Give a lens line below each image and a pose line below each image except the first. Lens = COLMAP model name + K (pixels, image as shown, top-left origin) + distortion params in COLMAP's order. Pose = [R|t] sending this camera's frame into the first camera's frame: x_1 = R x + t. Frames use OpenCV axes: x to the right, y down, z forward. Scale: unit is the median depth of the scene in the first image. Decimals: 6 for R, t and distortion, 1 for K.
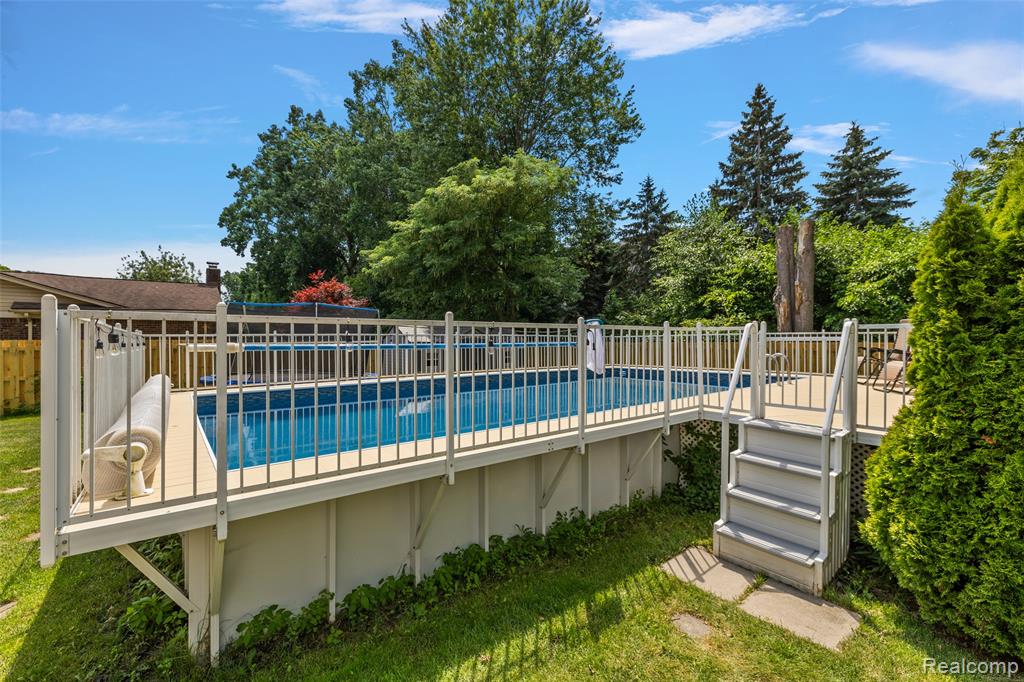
lens RADIAL K [[422.3, 0, 512.0], [0, 422.3, 341.0], [0, 0, 1]] dist [-0.000657, 0.000077]
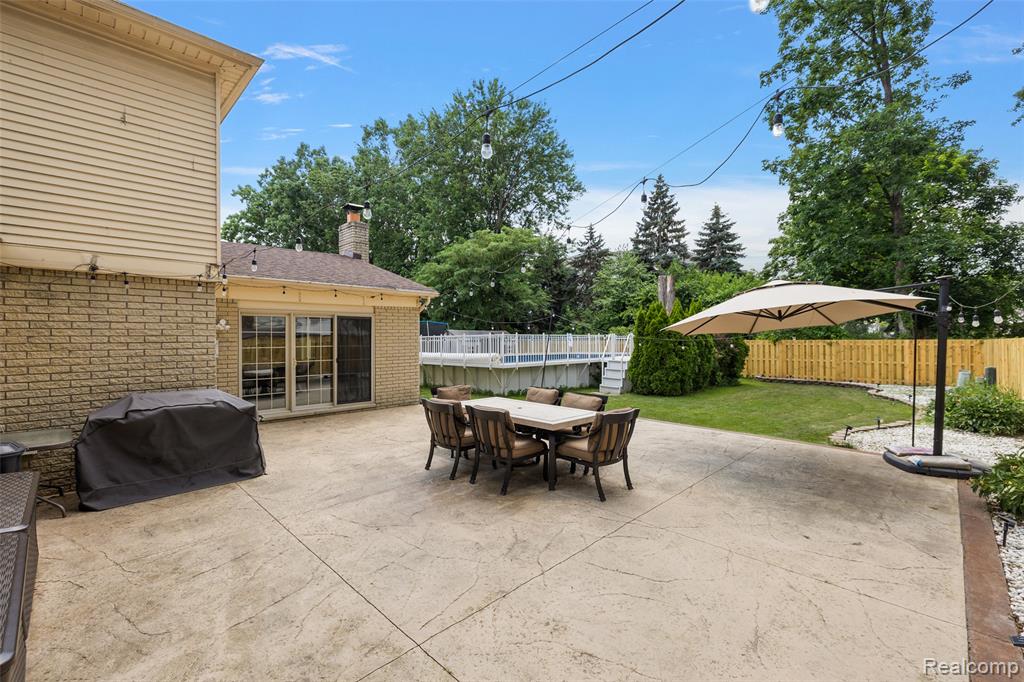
lens RADIAL K [[422.3, 0, 512.0], [0, 422.3, 341.0], [0, 0, 1]] dist [-0.000657, 0.000077]
pose [[0.993132, -0.001483, 0.116994, -0.119223], [0.001302, 0.999998, 0.001622, 0.000470], [-0.116996, -0.001459, 0.993131, -0.420951]]
